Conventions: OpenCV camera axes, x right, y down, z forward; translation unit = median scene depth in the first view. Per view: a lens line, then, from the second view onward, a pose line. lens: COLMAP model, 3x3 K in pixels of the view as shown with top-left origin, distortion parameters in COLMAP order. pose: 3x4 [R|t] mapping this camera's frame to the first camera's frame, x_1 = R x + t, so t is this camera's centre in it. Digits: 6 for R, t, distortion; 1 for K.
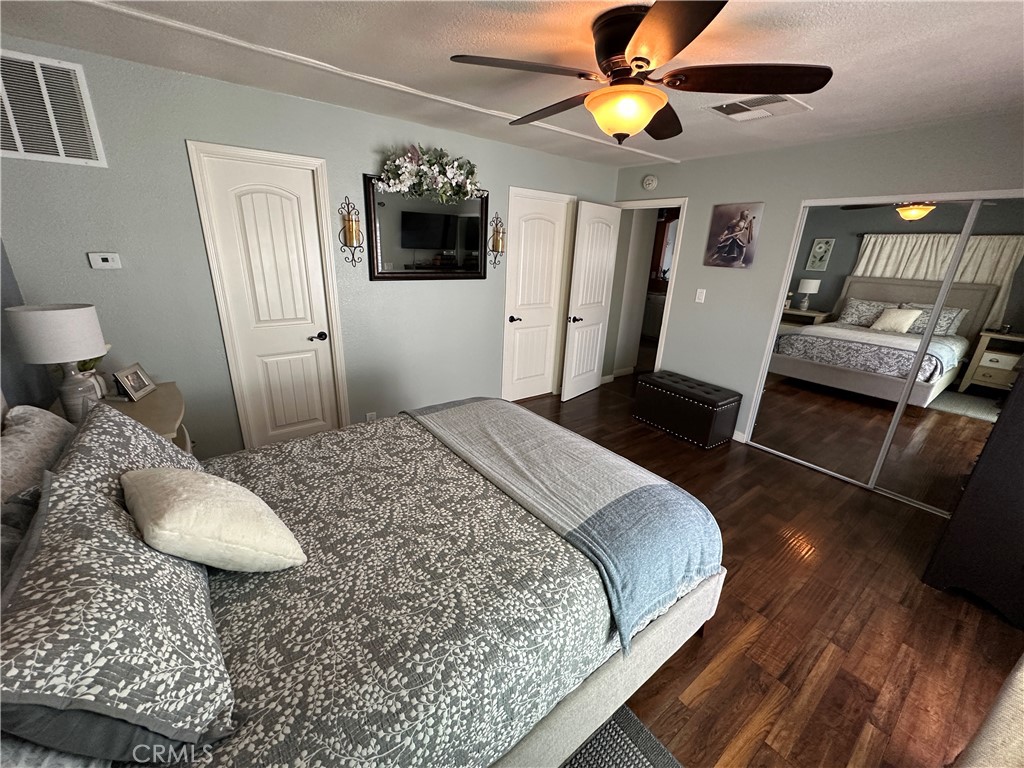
lens RADIAL K [[409.1, 0, 511.6], [0, 409.1, 382.5], [0, 0, 1]] dist [-0.002446, 0.000587]
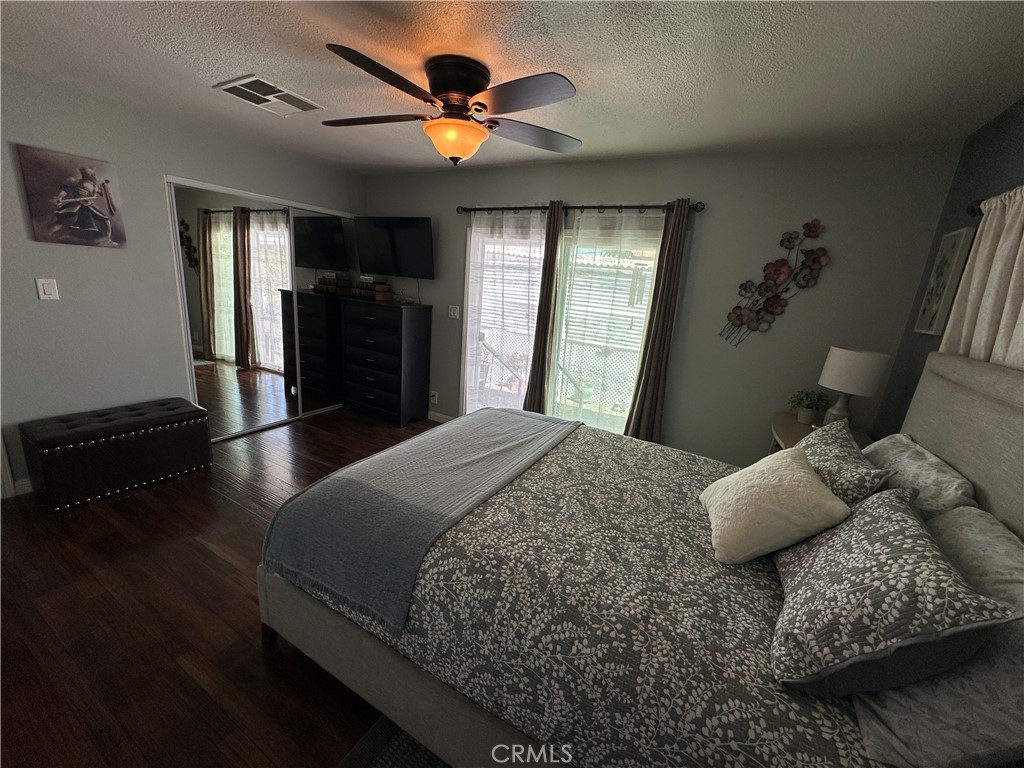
lens RADIAL K [[409.1, 0, 511.6], [0, 409.1, 382.5], [0, 0, 1]] dist [-0.002446, 0.000587]
pose [[-0.395791, -0.294189, 0.869943, -0.887733], [0.199973, 0.896958, 0.394305, -0.392819], [-0.896303, 0.330028, -0.296178, 1.226591]]
